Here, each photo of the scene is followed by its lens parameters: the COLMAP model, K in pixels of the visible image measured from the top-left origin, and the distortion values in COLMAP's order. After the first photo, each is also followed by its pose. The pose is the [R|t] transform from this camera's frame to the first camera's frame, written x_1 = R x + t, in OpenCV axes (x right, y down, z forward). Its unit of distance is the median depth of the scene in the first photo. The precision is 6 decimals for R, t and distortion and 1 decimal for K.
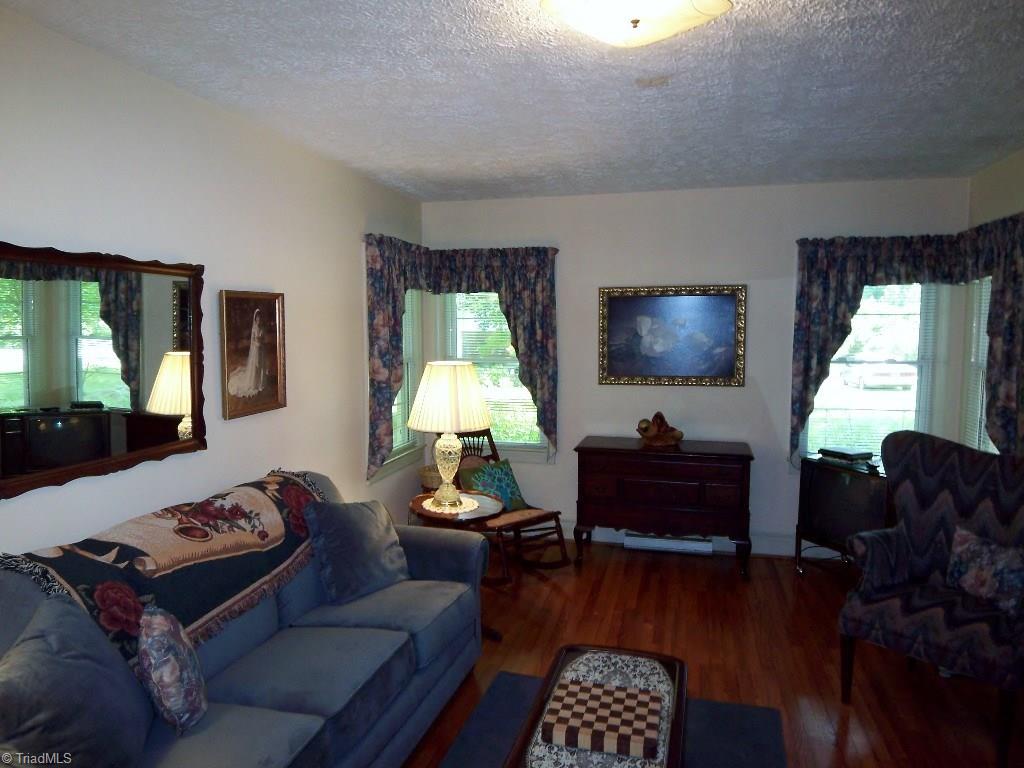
lens RADIAL K [[682.8, 0, 513.2], [0, 682.8, 380.6], [0, 0, 1]] dist [-0.012754, -0.036480]
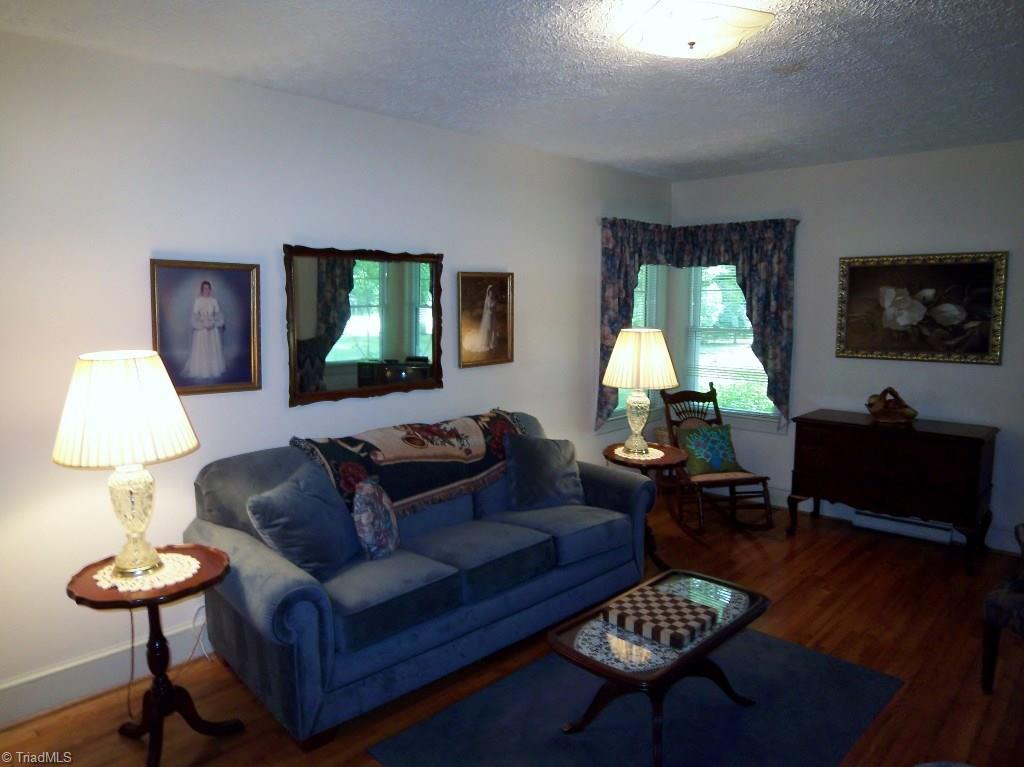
lens RADIAL K [[682.8, 0, 510.9], [0, 682.8, 377.8], [0, 0, 1]] dist [-0.012754, -0.036480]
pose [[0.876753, 0.052585, -0.478058, 0.302156], [-0.034943, 0.998343, 0.045730, 0.010929], [0.479670, -0.023389, 0.877137, -0.132837]]
